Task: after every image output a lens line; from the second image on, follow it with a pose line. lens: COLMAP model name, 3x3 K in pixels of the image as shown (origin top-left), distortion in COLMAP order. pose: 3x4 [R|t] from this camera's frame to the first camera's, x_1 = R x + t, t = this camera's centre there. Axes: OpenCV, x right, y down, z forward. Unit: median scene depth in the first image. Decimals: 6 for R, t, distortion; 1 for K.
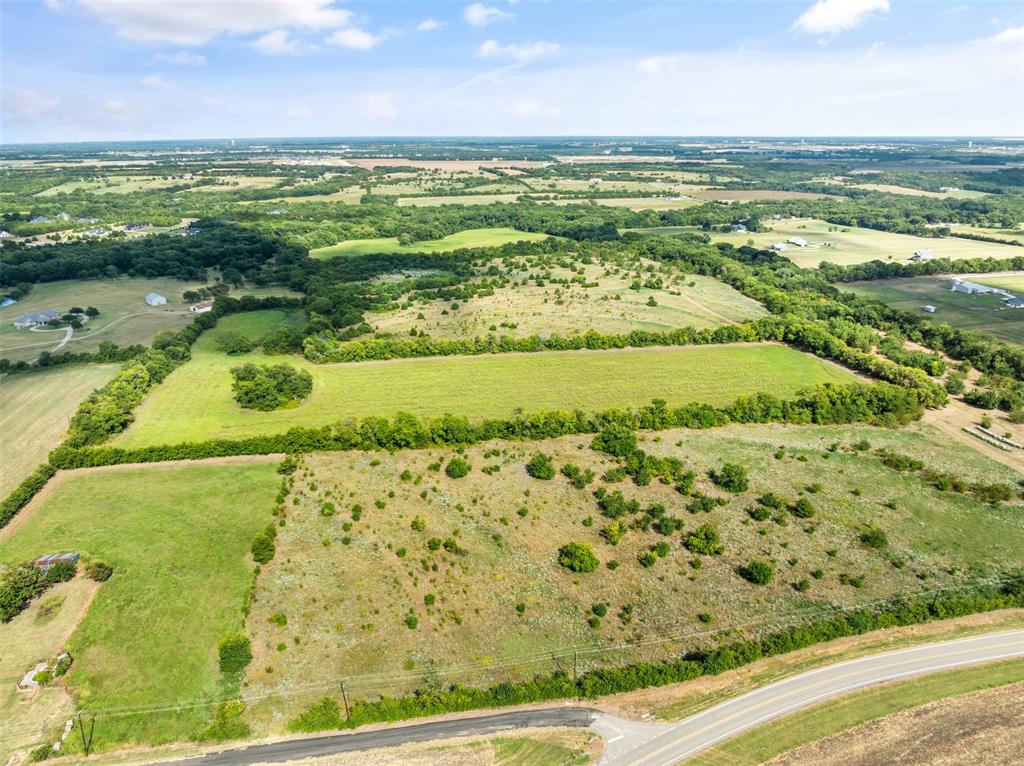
lens RADIAL K [[746.0, 0, 512.0], [0, 746.0, 383.0], [0, 0, 1]] dist [-0.034502, 0.007194]
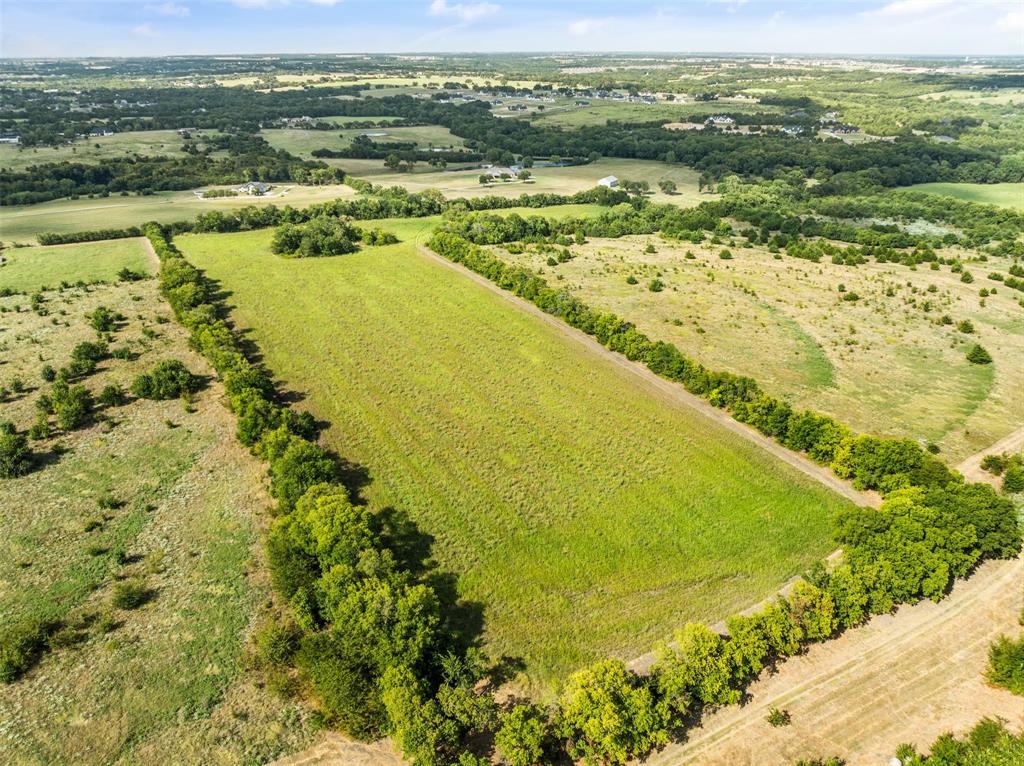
lens RADIAL K [[746.0, 0, 512.0], [0, 746.0, 383.0], [0, 0, 1]] dist [-0.034502, 0.007194]
pose [[0.316151, 0.396751, -0.861764, 0.630612], [-0.306791, 0.902304, 0.302864, -0.165424], [0.897735, 0.168630, 0.406984, 0.631120]]
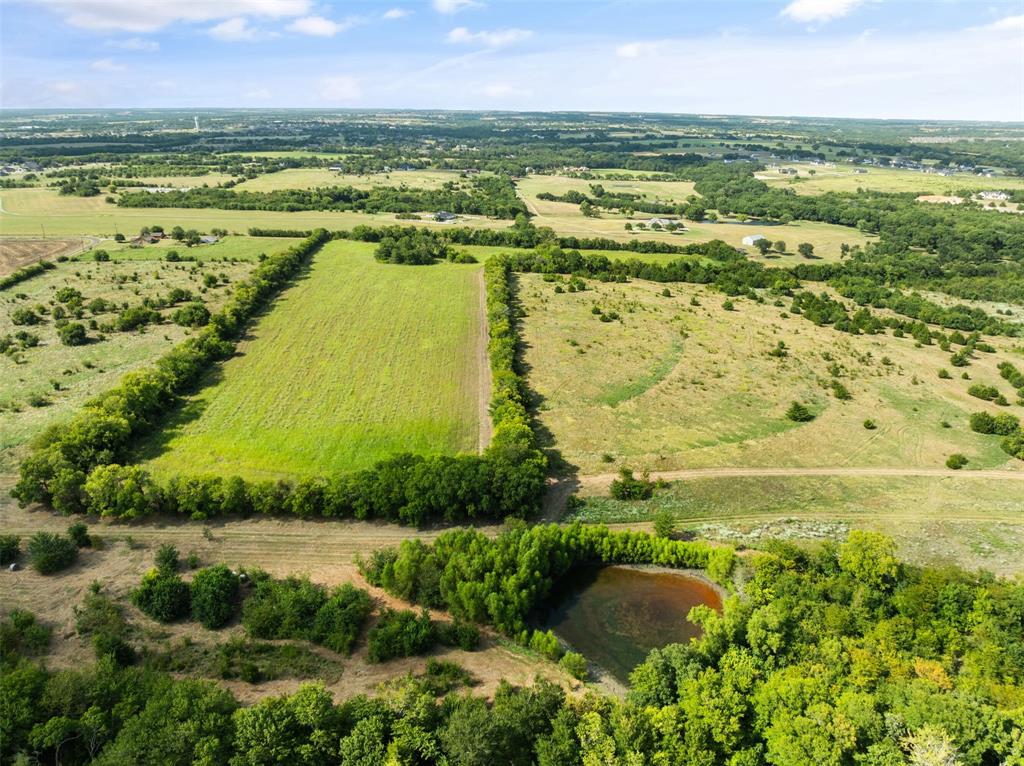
lens RADIAL K [[746.0, 0, 512.0], [0, 746.0, 383.0], [0, 0, 1]] dist [-0.034502, 0.007194]
pose [[-0.168871, 0.348242, -0.922068, 0.789441], [-0.329945, 0.861558, 0.385816, -0.281186], [0.928773, 0.369385, -0.030591, 0.963007]]
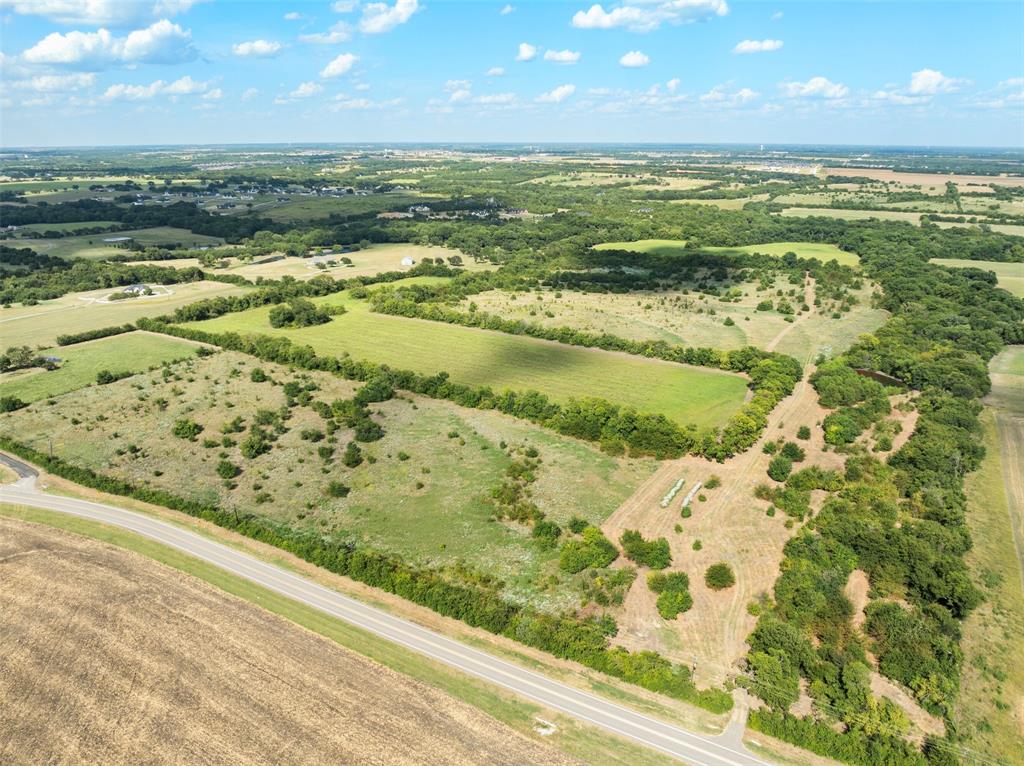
lens RADIAL K [[746.0, 0, 512.0], [0, 746.0, 383.0], [0, 0, 1]] dist [-0.034502, 0.007194]
pose [[0.745645, 0.215786, -0.630436, 0.726506], [-0.219743, 0.972817, 0.073076, -0.050361], [0.629067, 0.084045, 0.772794, 0.132271]]
